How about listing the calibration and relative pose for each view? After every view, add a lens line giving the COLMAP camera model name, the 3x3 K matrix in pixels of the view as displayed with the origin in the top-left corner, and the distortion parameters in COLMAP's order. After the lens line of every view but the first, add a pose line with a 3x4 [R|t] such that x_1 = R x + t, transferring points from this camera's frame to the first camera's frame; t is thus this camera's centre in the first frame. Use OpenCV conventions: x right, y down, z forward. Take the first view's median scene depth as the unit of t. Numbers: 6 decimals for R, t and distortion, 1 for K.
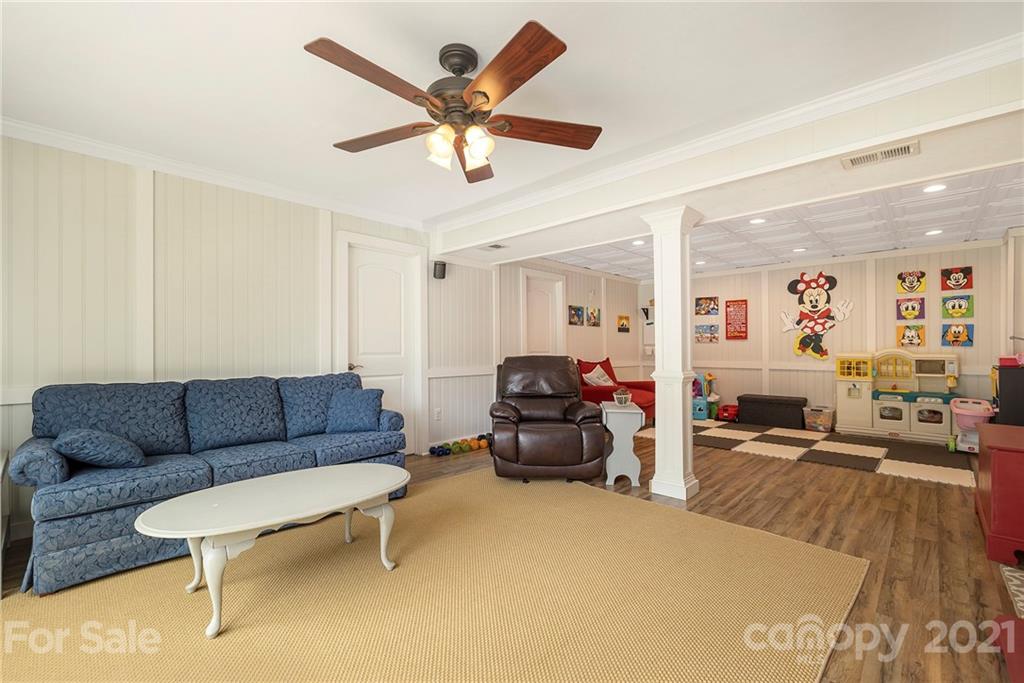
lens RADIAL K [[444.0, 0, 508.8], [0, 444.0, 345.7], [0, 0, 1]] dist [-0.004064, -0.000471]
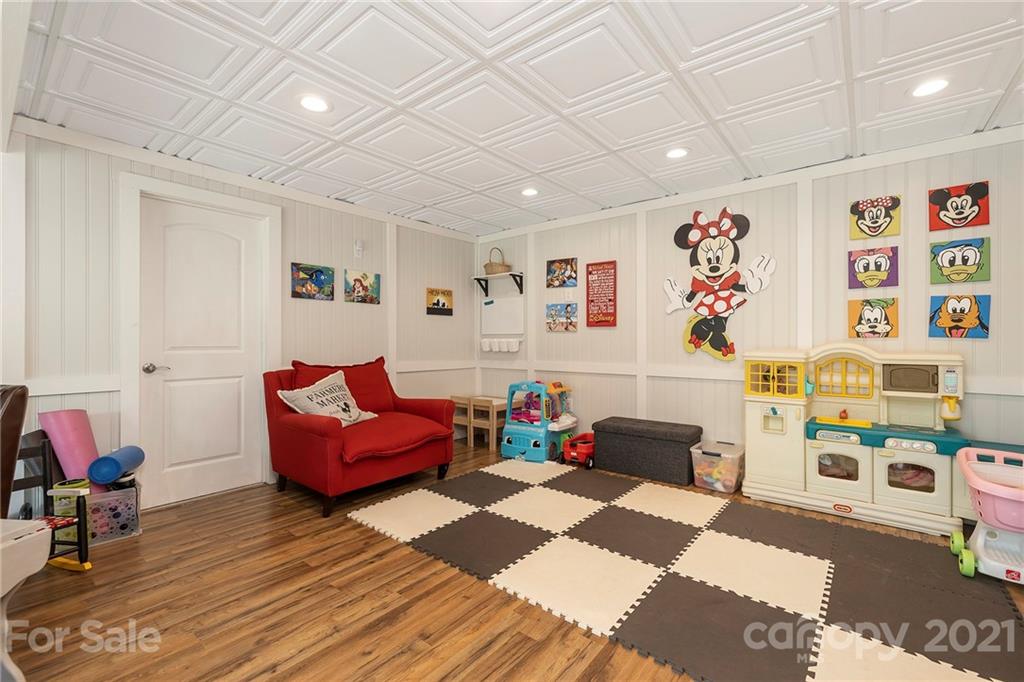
lens RADIAL K [[444.0, 0, 517.2], [0, 444.0, 341.5], [0, 0, 1]] dist [-0.004064, -0.000471]
pose [[0.995235, 0.001312, 0.097500, 0.384773], [-0.002141, 0.999962, 0.008401, 0.001771], [-0.097485, -0.008570, 0.995200, 0.457385]]
